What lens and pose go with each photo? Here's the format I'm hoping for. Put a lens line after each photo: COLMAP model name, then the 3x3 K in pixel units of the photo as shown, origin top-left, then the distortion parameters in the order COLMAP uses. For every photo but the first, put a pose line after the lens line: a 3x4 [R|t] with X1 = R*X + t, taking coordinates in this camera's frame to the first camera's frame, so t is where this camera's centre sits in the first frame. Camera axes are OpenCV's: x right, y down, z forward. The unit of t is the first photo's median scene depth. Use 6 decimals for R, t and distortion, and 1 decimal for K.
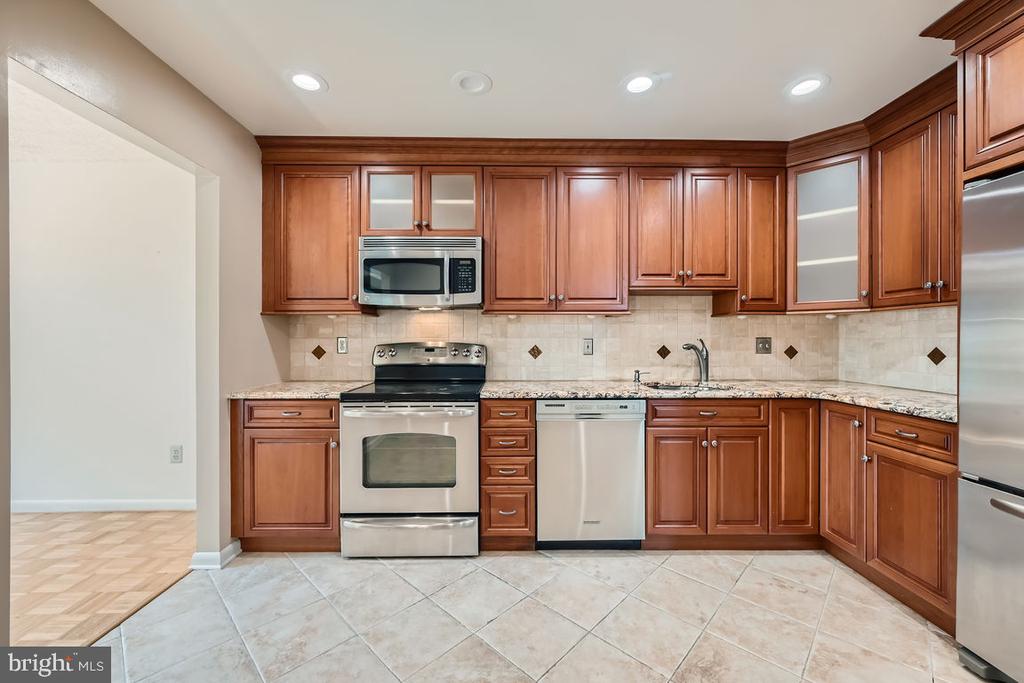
lens RADIAL K [[404.9, 0, 512.4], [0, 404.9, 339.0], [0, 0, 1]] dist [0.000969, 0.000340]
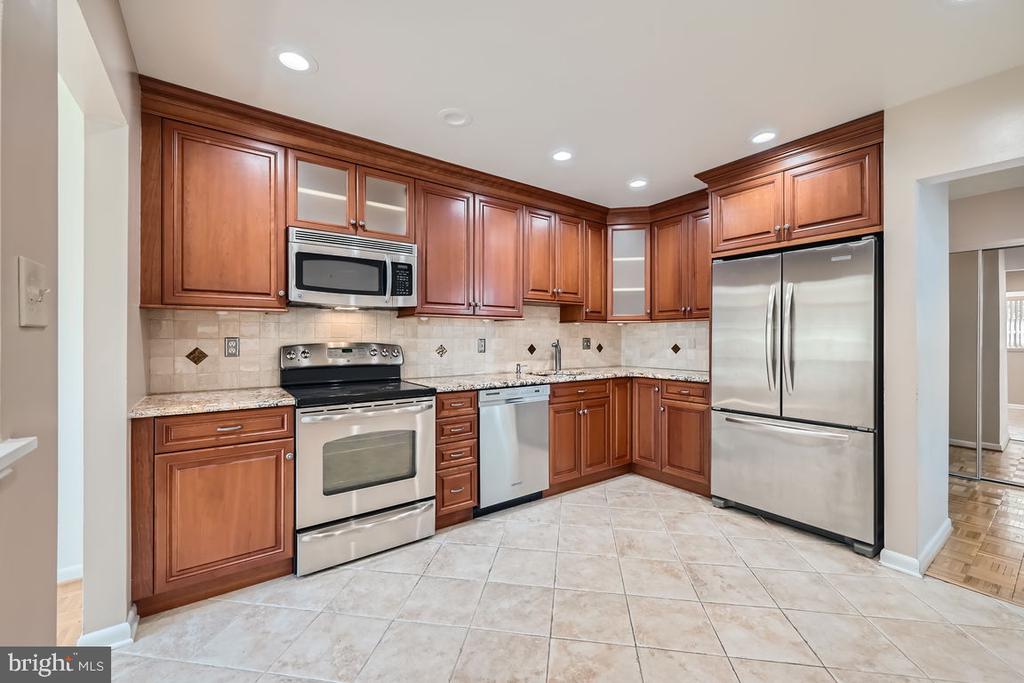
lens RADIAL K [[407.9, 0, 510.1], [0, 407.9, 337.4], [0, 0, 1]] dist [0.001178, 0.000098]
pose [[0.818864, 0.001166, 0.573986, -0.548744], [0.000682, 0.999995, -0.003004, -0.002092], [-0.573987, 0.002851, 0.818859, -0.034711]]
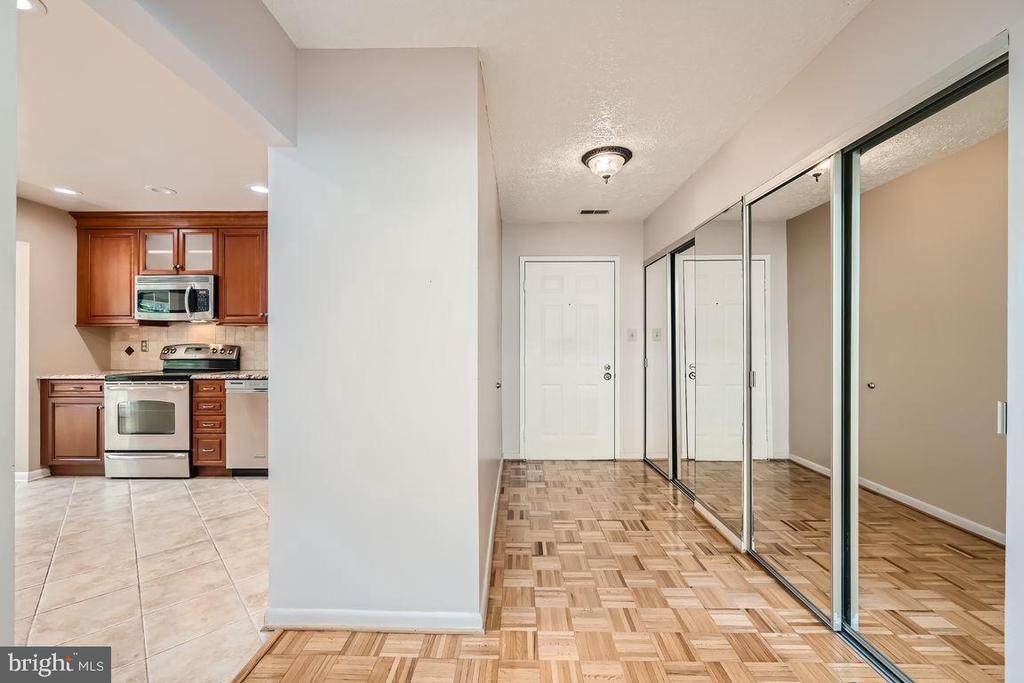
lens RADIAL K [[404.9, 0, 512.4], [0, 404.9, 339.0], [0, 0, 1]] dist [0.000969, 0.000340]
pose [[0.999519, -0.001455, -0.030993, 1.219489], [0.001250, 0.999977, -0.006651, 0.001247], [0.031002, 0.006609, 0.999497, -0.551532]]
